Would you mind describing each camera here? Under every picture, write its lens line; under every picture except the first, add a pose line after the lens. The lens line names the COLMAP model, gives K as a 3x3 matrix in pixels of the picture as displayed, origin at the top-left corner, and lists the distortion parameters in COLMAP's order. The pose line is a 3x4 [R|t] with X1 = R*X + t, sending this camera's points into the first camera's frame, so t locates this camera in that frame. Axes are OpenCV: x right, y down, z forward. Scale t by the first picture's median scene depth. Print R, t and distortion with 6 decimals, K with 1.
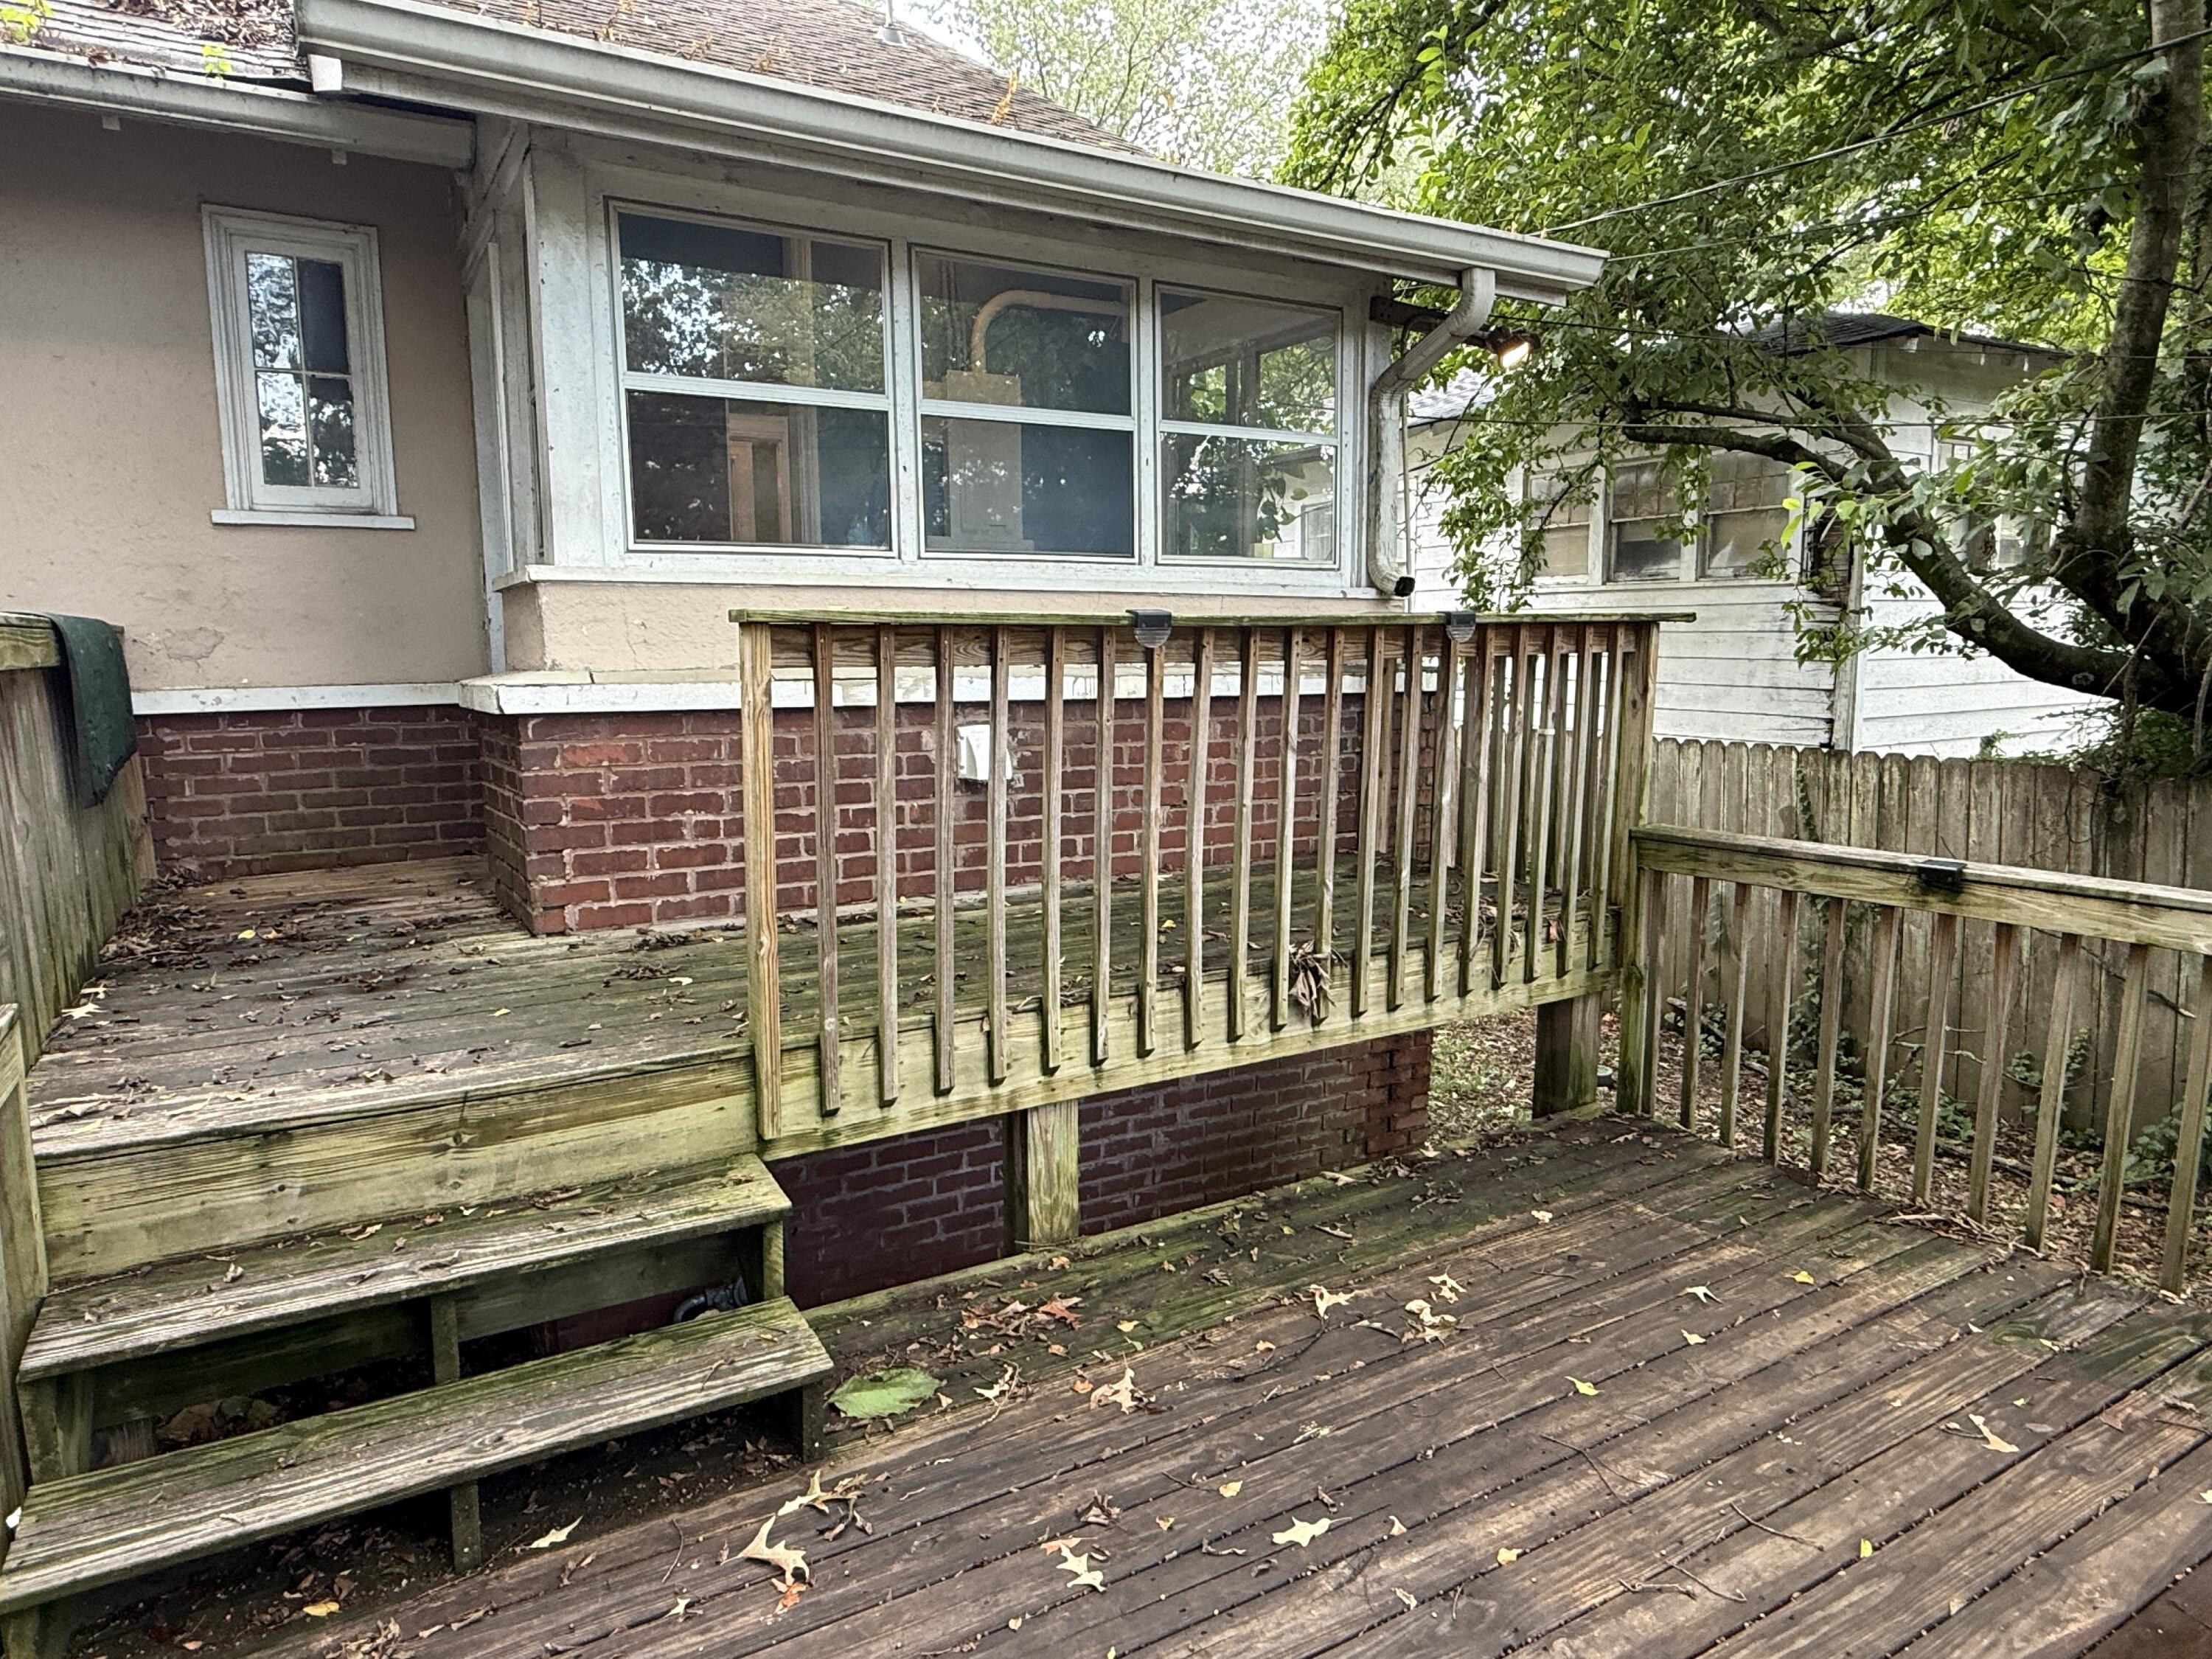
lens RADIAL K [[1337.7, 0, 1100.2], [0, 1337.7, 821.5], [0, 0, 1]] dist [0.001079, 0.001163]
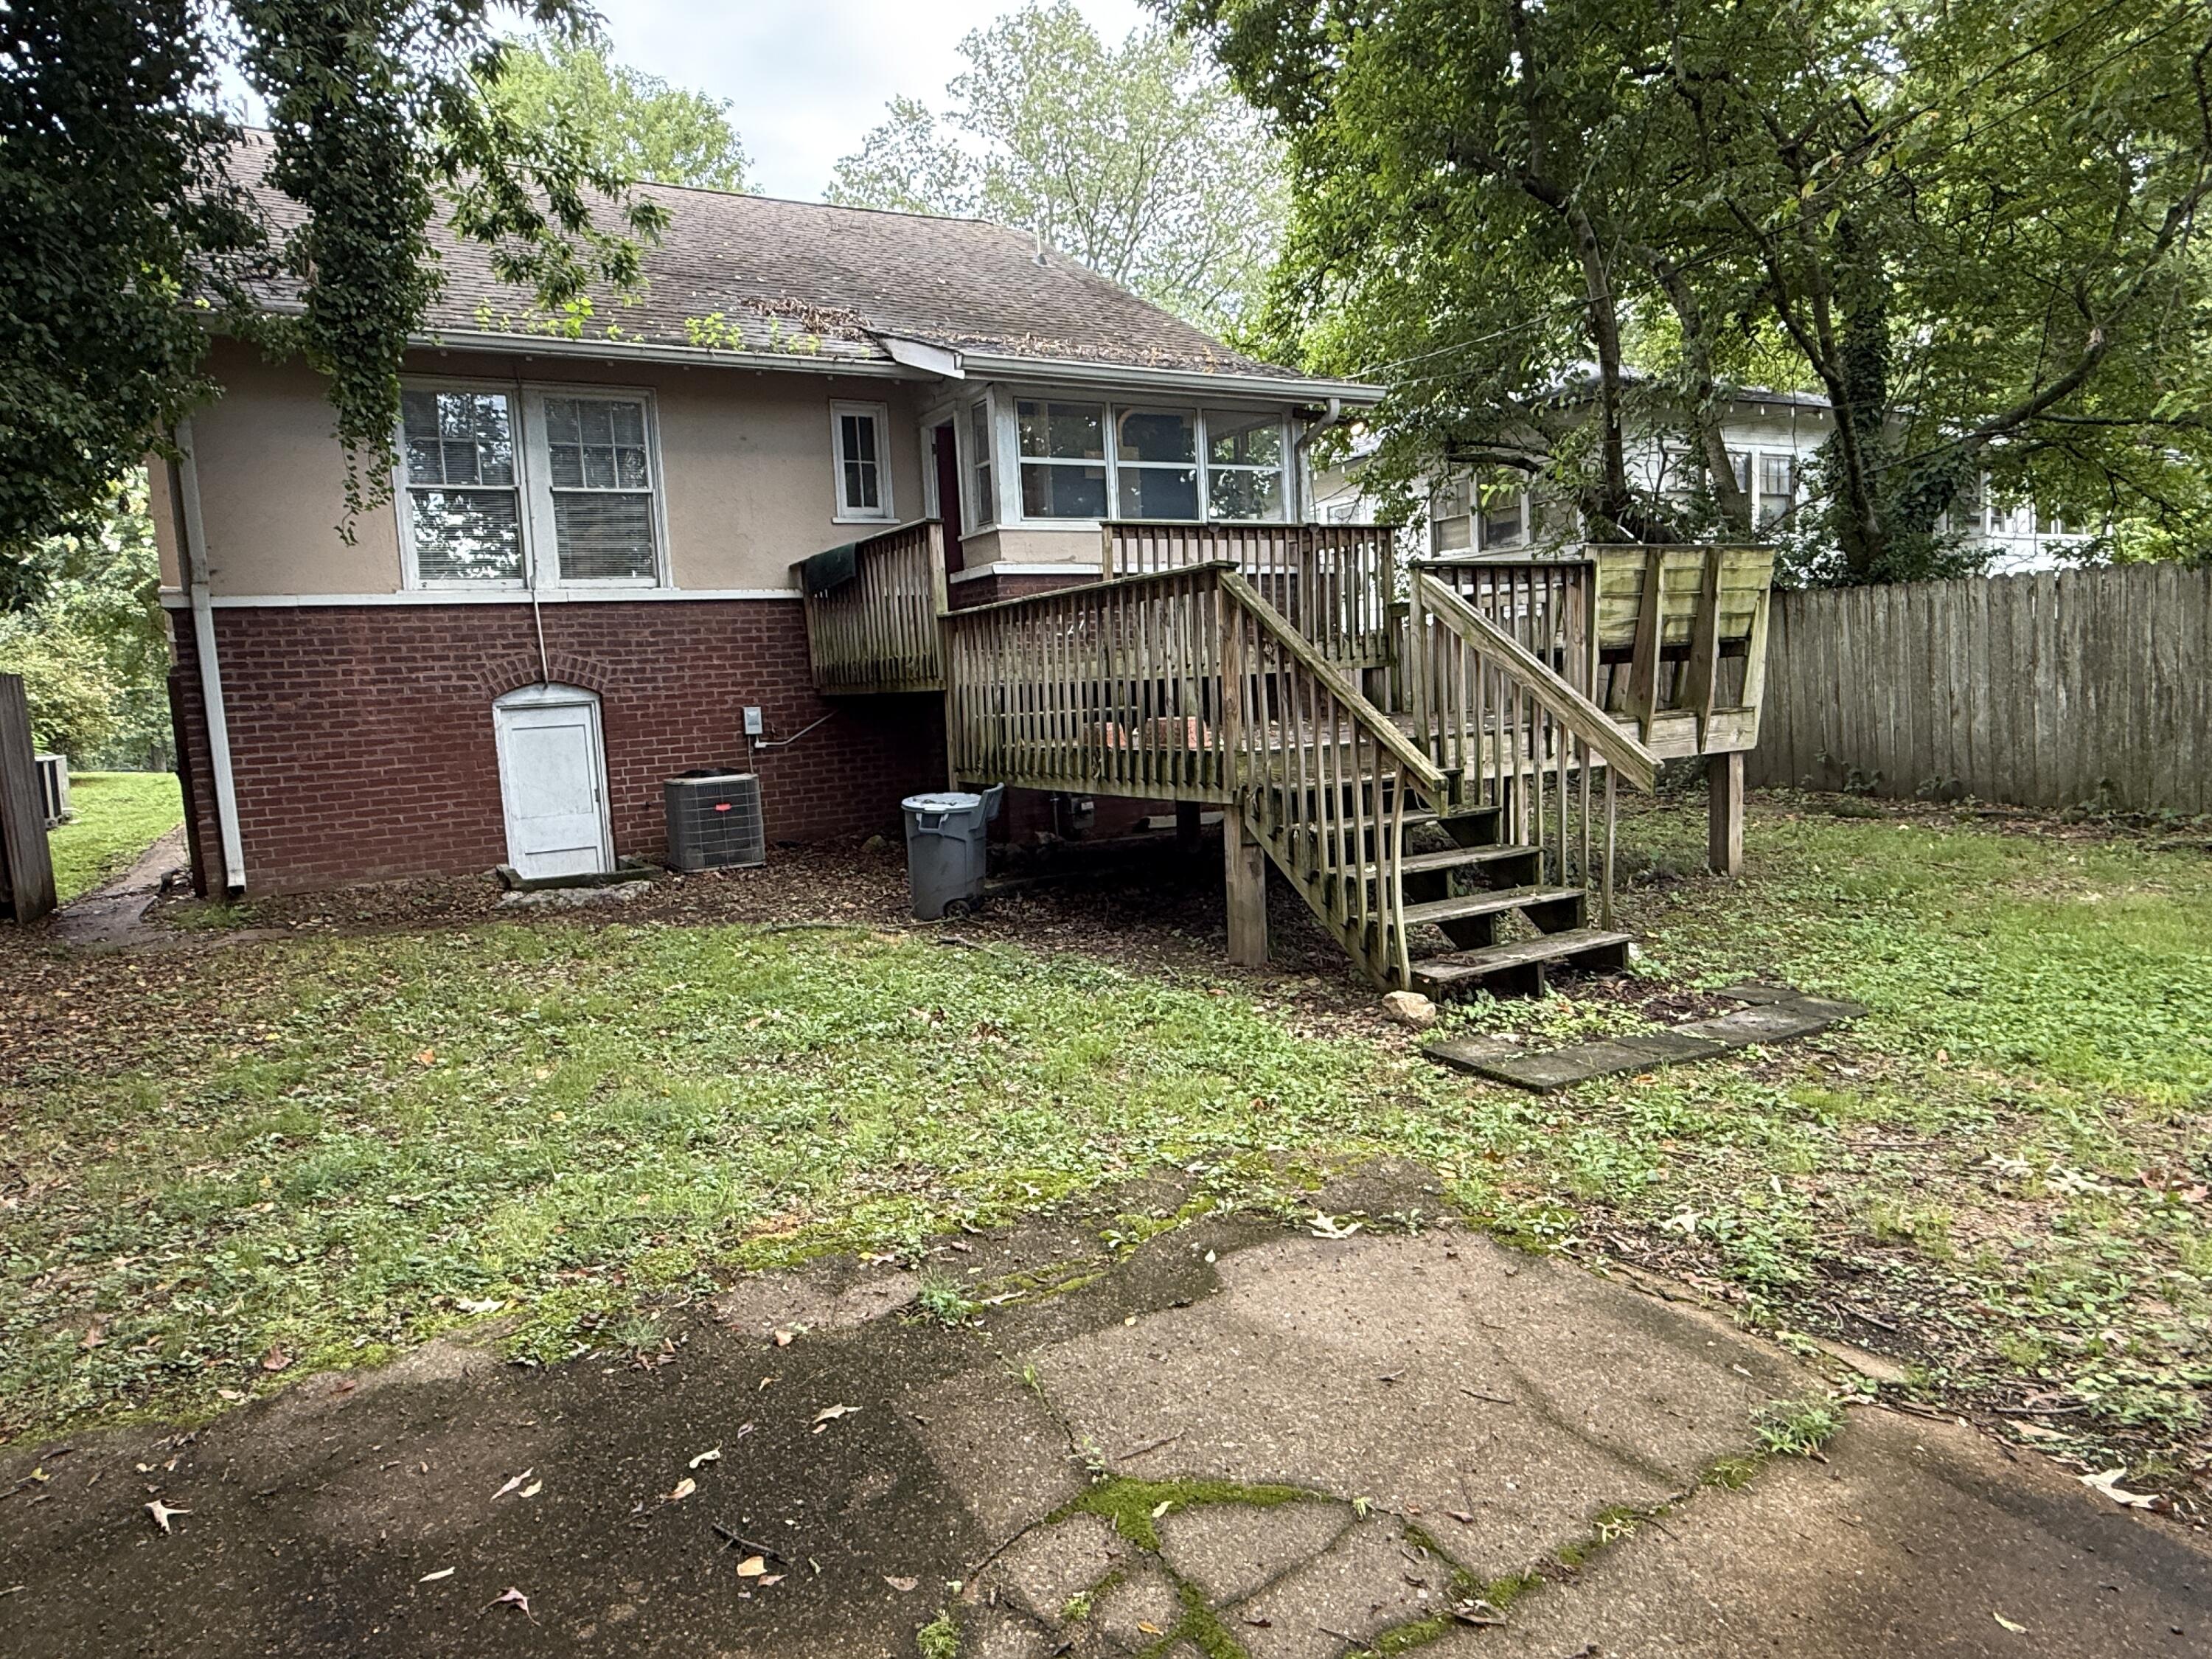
lens RADIAL K [[1337.7, 0, 1098.6], [0, 1337.7, 832.0], [0, 0, 1]] dist [0.001079, 0.001163]
pose [[0.998795, -0.043204, -0.023295, -0.117865], [0.042659, 0.998815, -0.023405, 0.397376], [0.024278, 0.022383, 0.999455, -1.355048]]
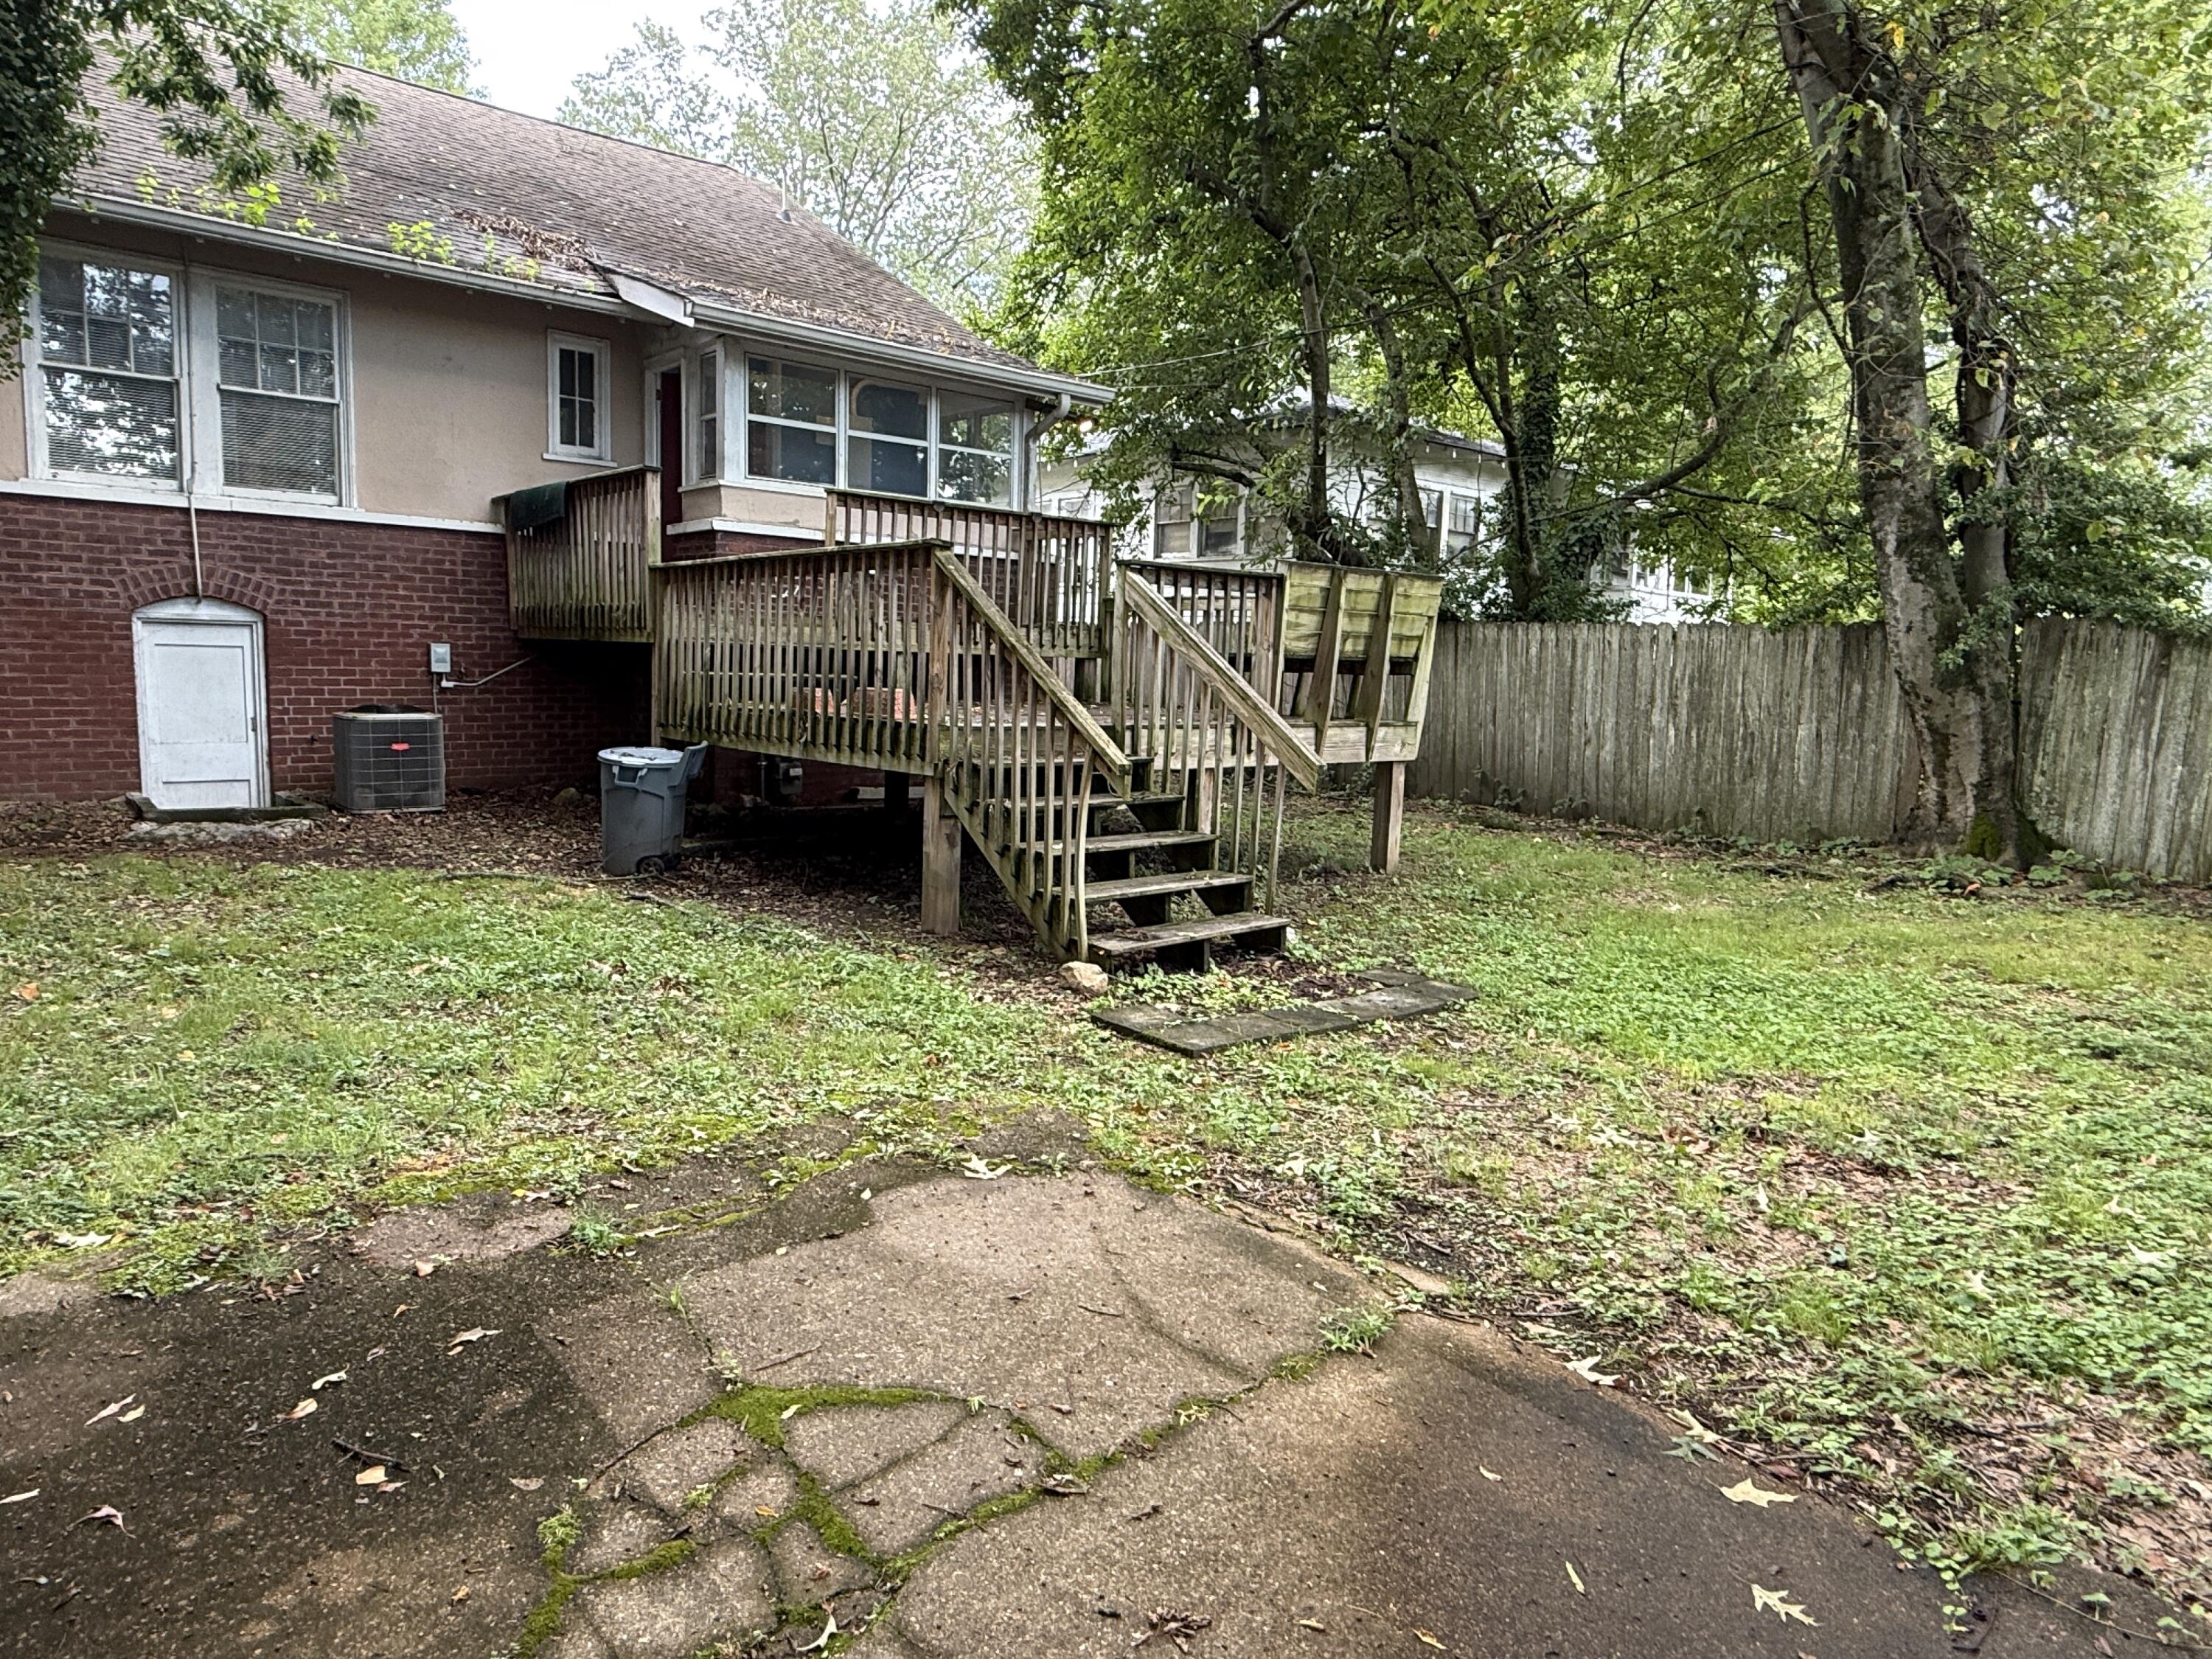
lens RADIAL K [[1337.7, 0, 1087.8], [0, 1337.7, 823.9], [0, 0, 1]] dist [0.001079, 0.001163]
pose [[0.984198, 0.017744, 0.176179, -0.100464], [-0.015716, 0.999793, -0.012896, 0.407464], [-0.176371, 0.009923, 0.984274, -1.395552]]
